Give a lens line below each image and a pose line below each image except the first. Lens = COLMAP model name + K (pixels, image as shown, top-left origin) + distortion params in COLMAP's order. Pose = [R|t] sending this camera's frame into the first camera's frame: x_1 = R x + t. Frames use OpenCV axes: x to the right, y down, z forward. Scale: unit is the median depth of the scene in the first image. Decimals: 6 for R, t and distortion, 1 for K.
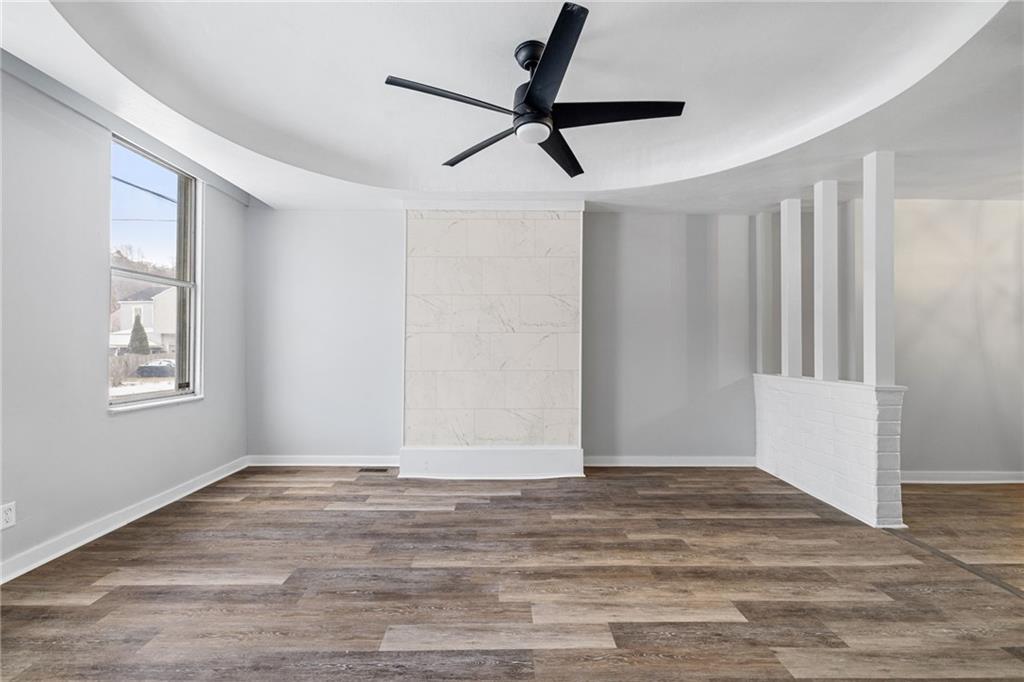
lens RADIAL K [[432.0, 0, 510.9], [0, 432.0, 339.9], [0, 0, 1]] dist [0.000911, 0.000437]
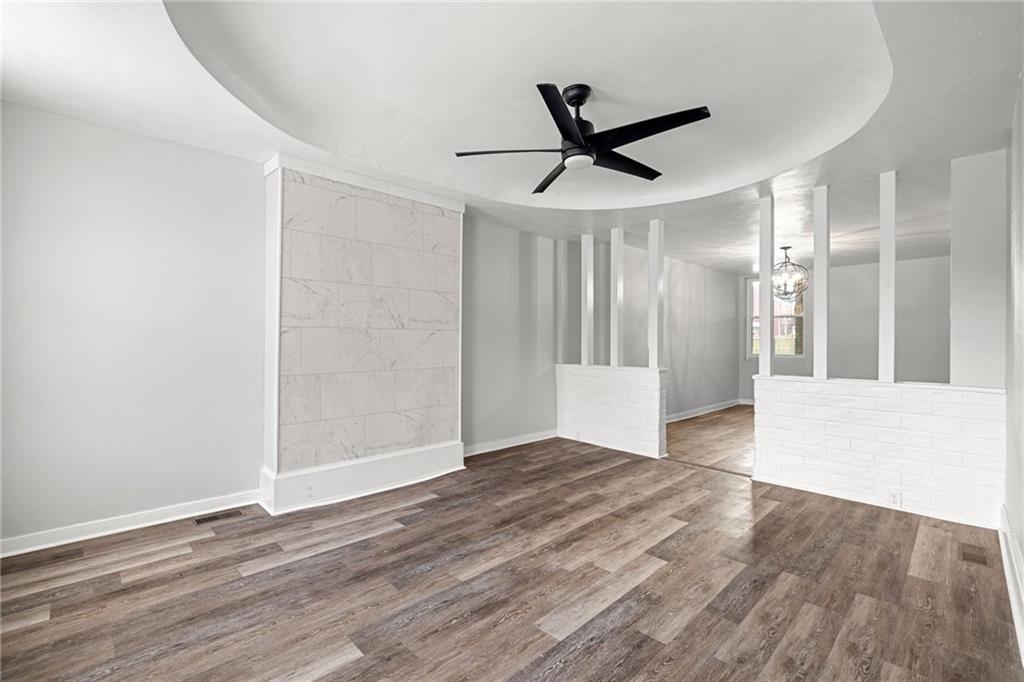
lens RADIAL K [[452.2, 0, 512.2], [0, 452.2, 336.3], [0, 0, 1]] dist [-0.003539, 0.000102]
pose [[0.724982, 0.008241, 0.688719, -0.670701], [-0.013190, 0.999911, 0.001920, -0.008408], [-0.688642, -0.010476, 0.725026, 0.175758]]
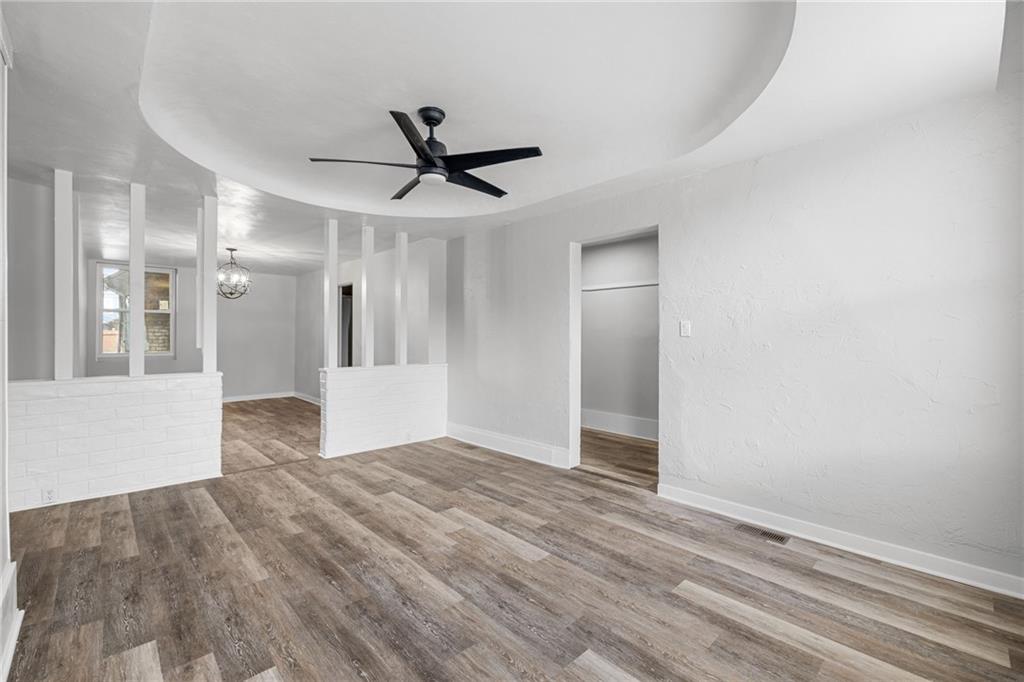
lens RADIAL K [[432.0, 0, 510.9], [0, 432.0, 339.9], [0, 0, 1]] dist [0.000911, 0.000437]
pose [[-0.674589, -0.006061, 0.738168, -0.761793], [-0.012846, 0.999911, -0.003528, -0.002691], [-0.738082, -0.011862, -0.674607, 1.233340]]
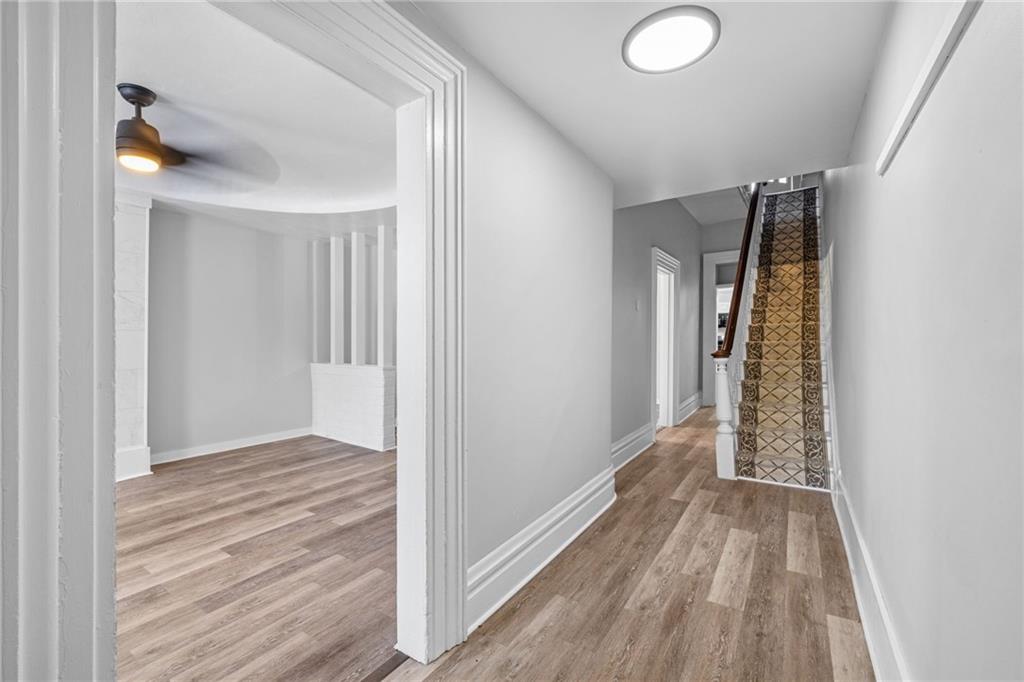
lens RADIAL K [[432.0, 0, 510.9], [0, 432.0, 339.9], [0, 0, 1]] dist [0.000911, 0.000437]
pose [[0.568857, -0.005228, 0.822420, -0.242673], [-0.010026, 0.999861, 0.013291, -0.024298], [-0.822375, -0.015806, 0.568726, -0.345021]]
